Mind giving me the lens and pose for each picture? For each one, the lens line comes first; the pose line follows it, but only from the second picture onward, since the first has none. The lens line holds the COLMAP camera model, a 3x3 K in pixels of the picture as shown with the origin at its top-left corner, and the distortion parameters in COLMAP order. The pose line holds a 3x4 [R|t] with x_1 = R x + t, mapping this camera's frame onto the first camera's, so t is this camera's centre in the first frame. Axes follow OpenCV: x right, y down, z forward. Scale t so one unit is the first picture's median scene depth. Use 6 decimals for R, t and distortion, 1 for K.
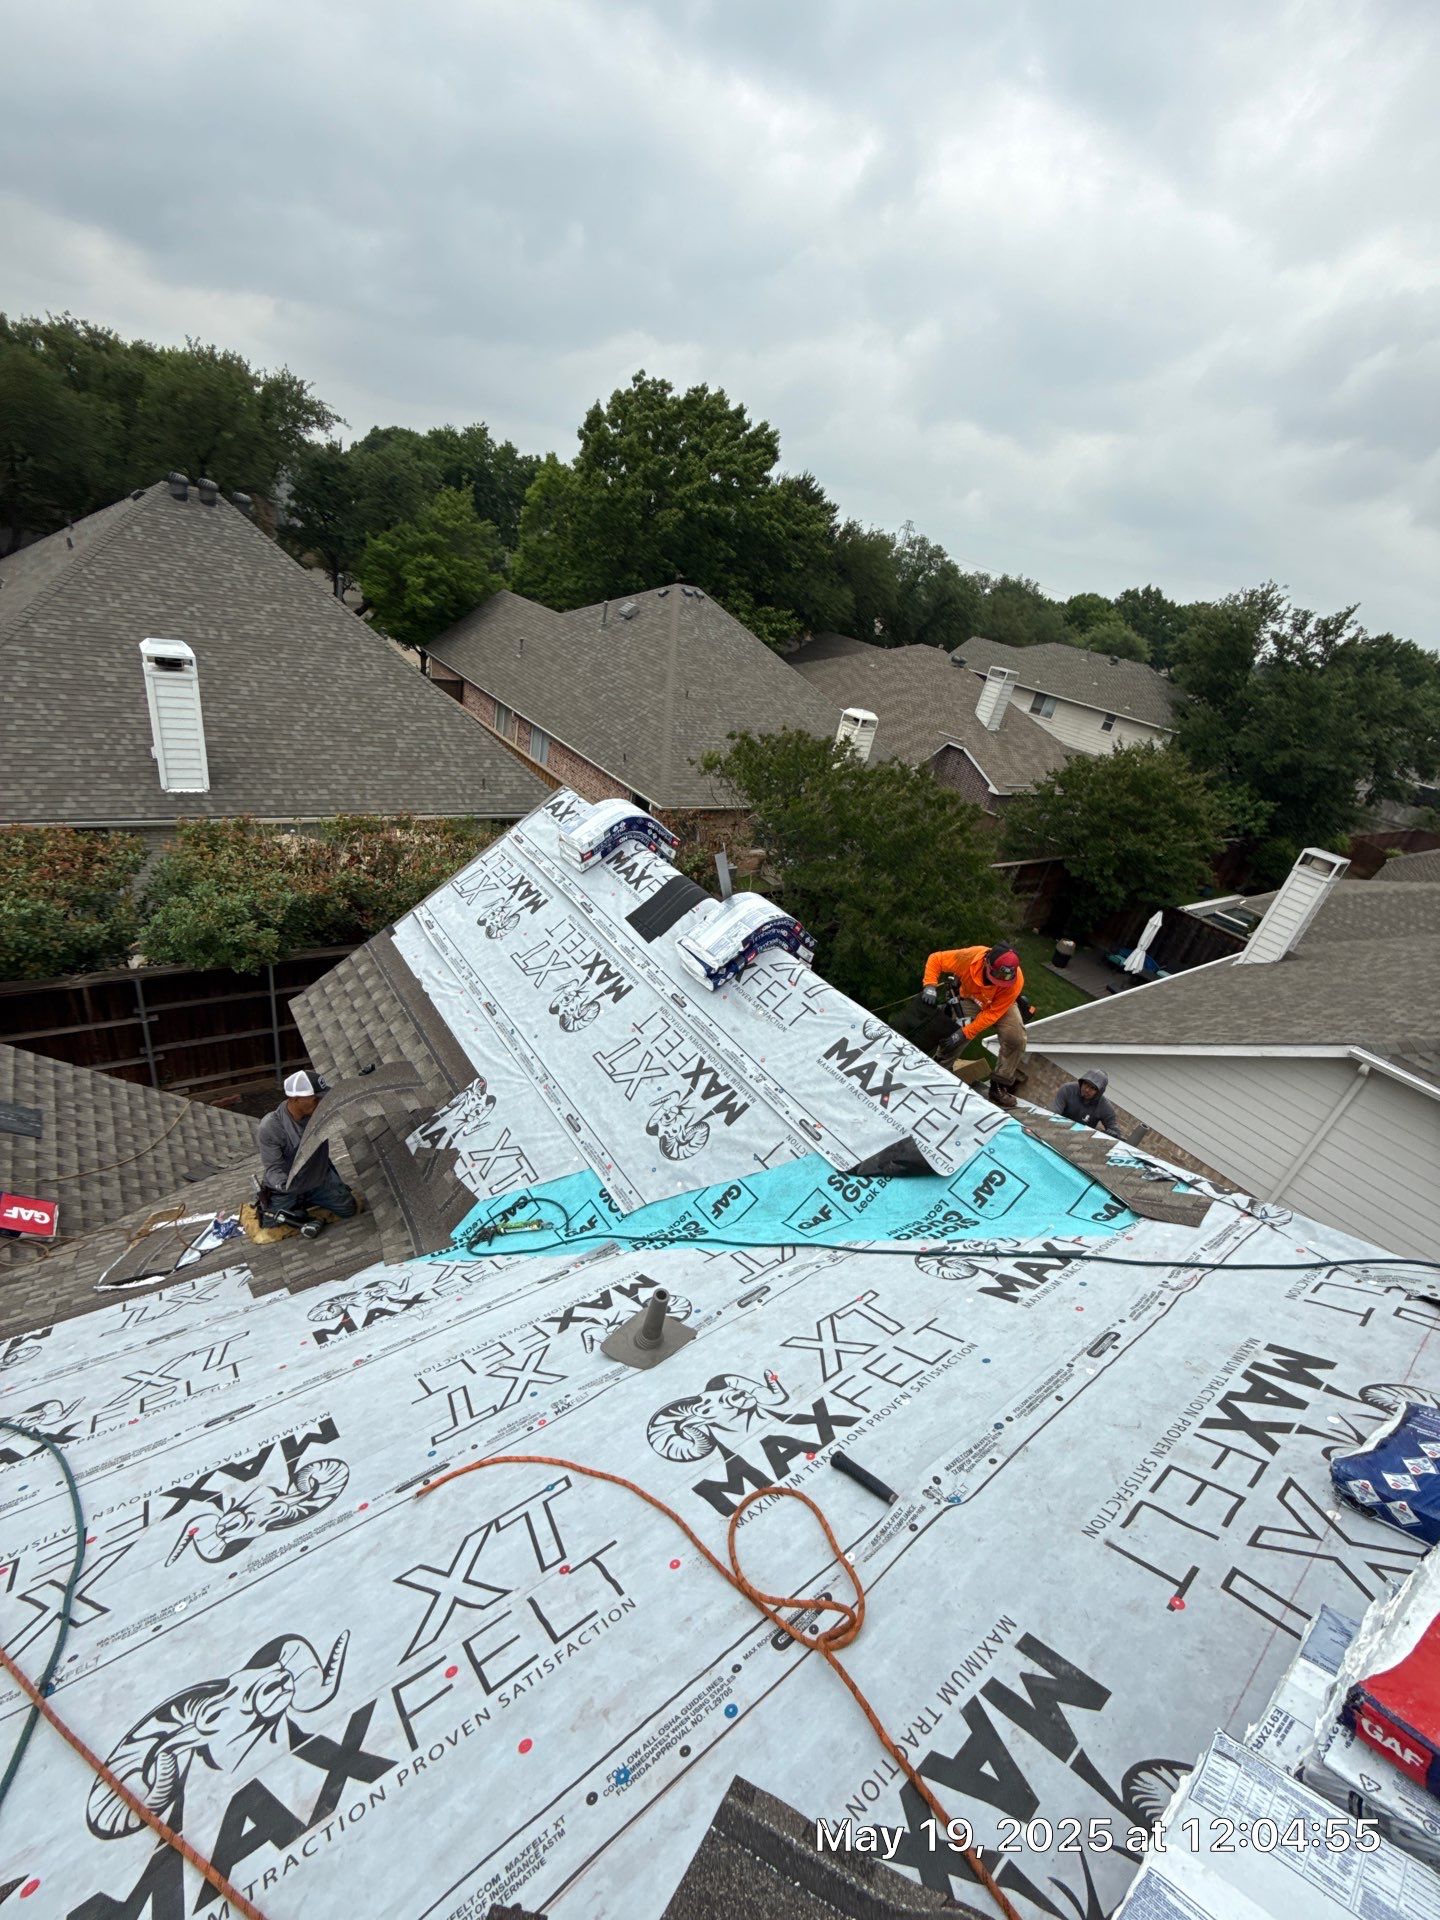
lens RADIAL K [[765.0, 0, 720.0], [0, 765.0, 960.0], [0, 0, 1]] dist [-0.000404, 0.000275]
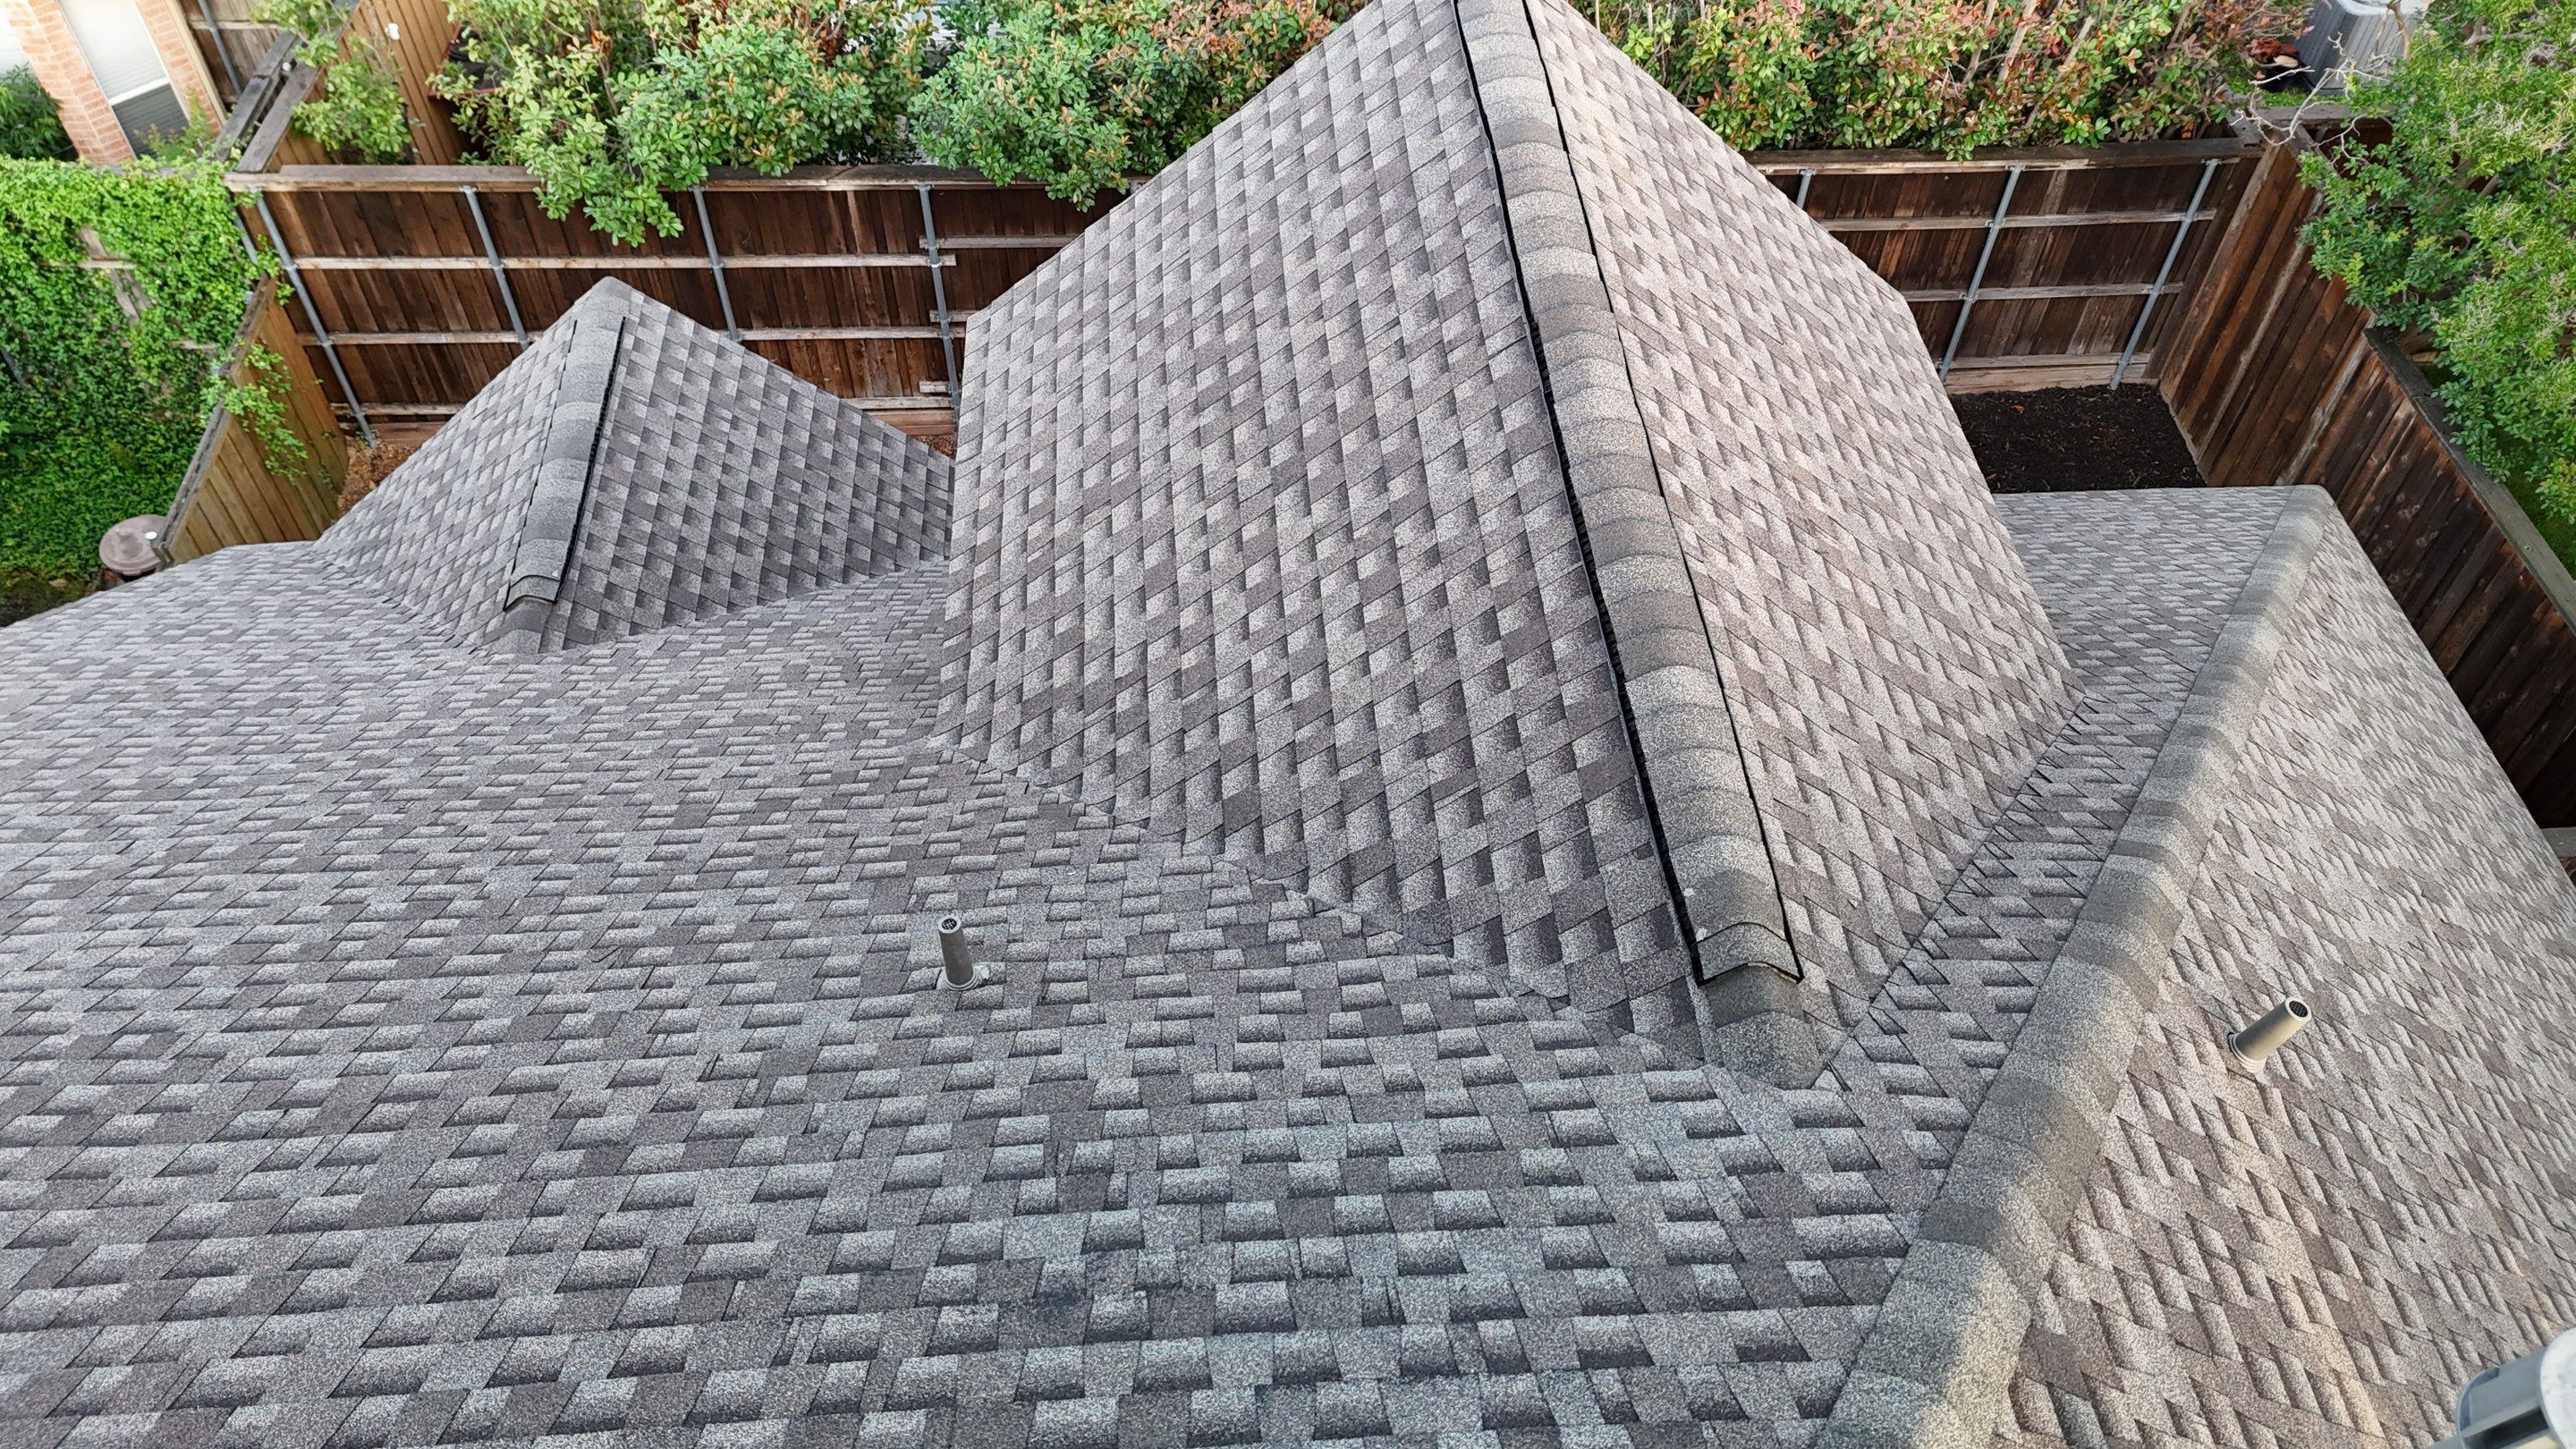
lens RADIAL K [[1919.3, 0, 1288.0], [0, 1919.3, 724.5], [0, 0, 1]] dist [0.070961, -0.072774]
pose [[0.827019, 0.271275, -0.492392, 0.564679], [-0.119483, 0.940678, 0.317567, -0.190817], [0.549330, -0.203802, 0.810371, -0.144787]]
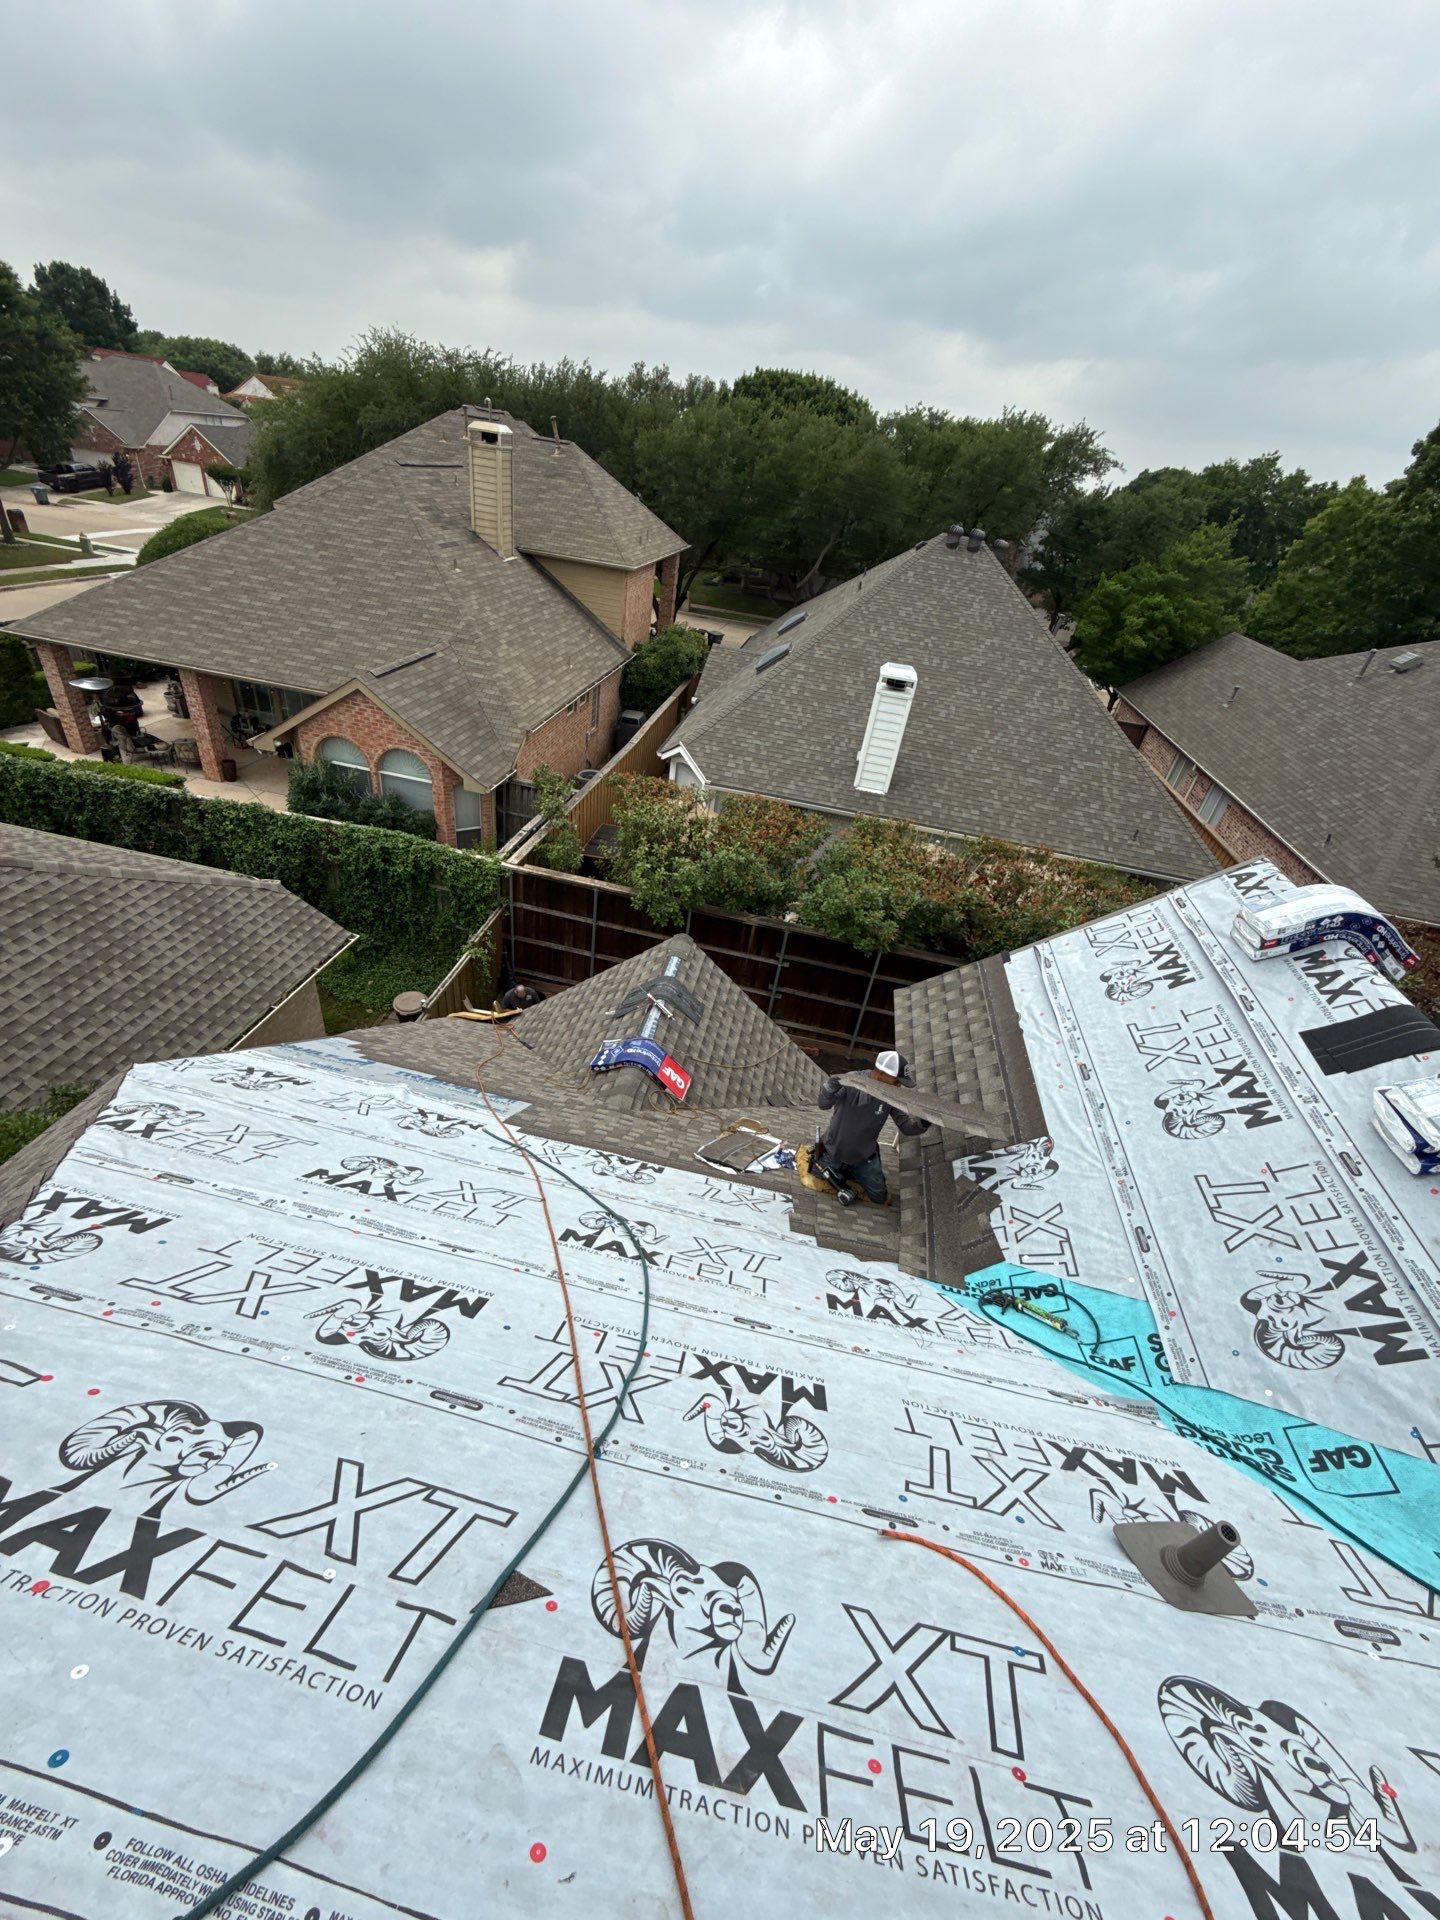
lens RADIAL K [[765.0, 0, 720.0], [0, 765.0, 960.0], [0, 0, 1]] dist [-0.000404, 0.000275]
pose [[0.698742, 0.303112, -0.647984, -0.060167], [-0.331445, 0.939883, 0.082248, 0.008572], [0.633959, 0.157301, 0.757200, 0.017930]]
